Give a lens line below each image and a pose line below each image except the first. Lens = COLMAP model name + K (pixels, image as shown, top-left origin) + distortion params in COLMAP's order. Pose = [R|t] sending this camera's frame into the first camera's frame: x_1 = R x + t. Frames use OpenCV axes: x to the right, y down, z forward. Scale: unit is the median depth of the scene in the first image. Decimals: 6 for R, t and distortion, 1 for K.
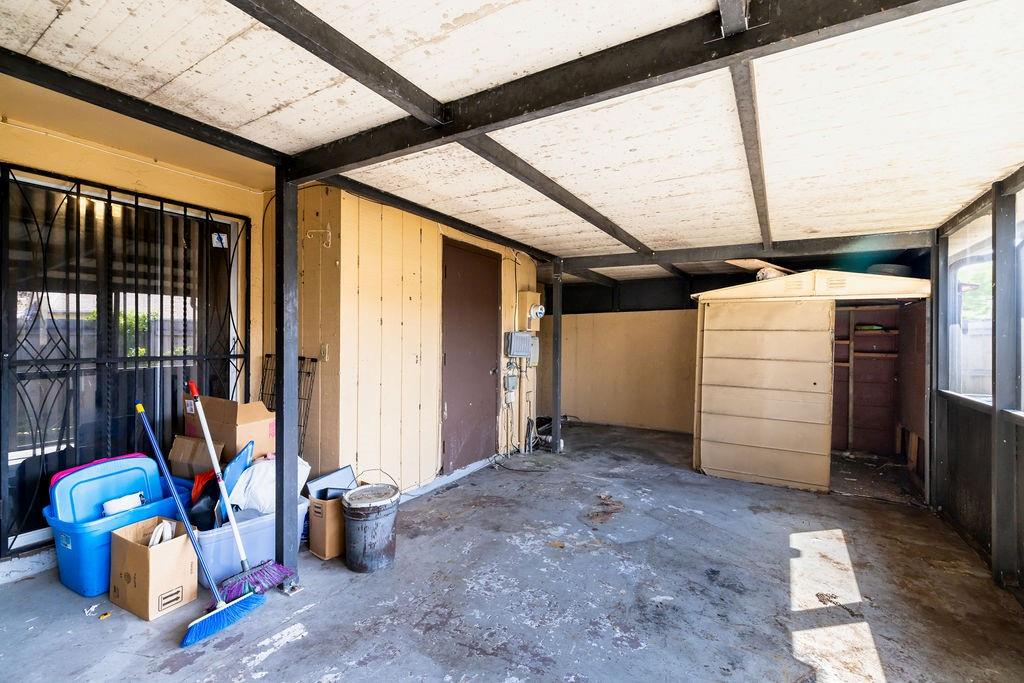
lens RADIAL K [[431.2, 0, 511.7], [0, 431.2, 330.7], [0, 0, 1]] dist [0.001776, -0.002630]
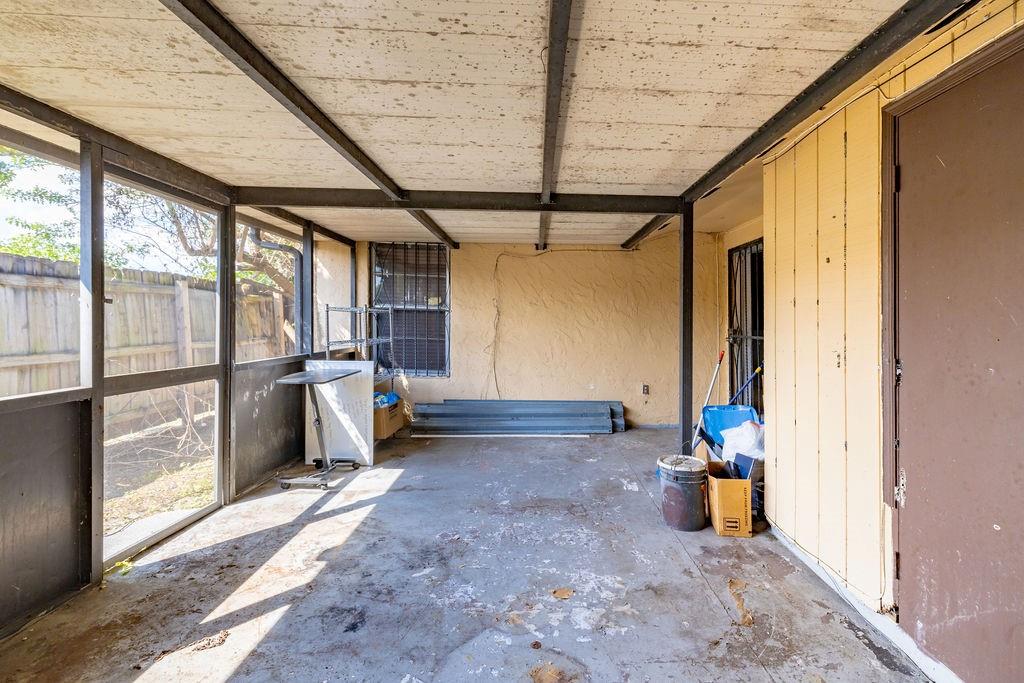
lens RADIAL K [[431.2, 0, 541.8], [0, 431.2, 328.1], [0, 0, 1]] dist [0.001776, -0.002630]
pose [[-0.830038, -0.014245, -0.557524, 0.610165], [-0.016912, 0.999857, -0.000368, 0.046681], [0.557450, 0.009123, -0.830161, 1.757580]]
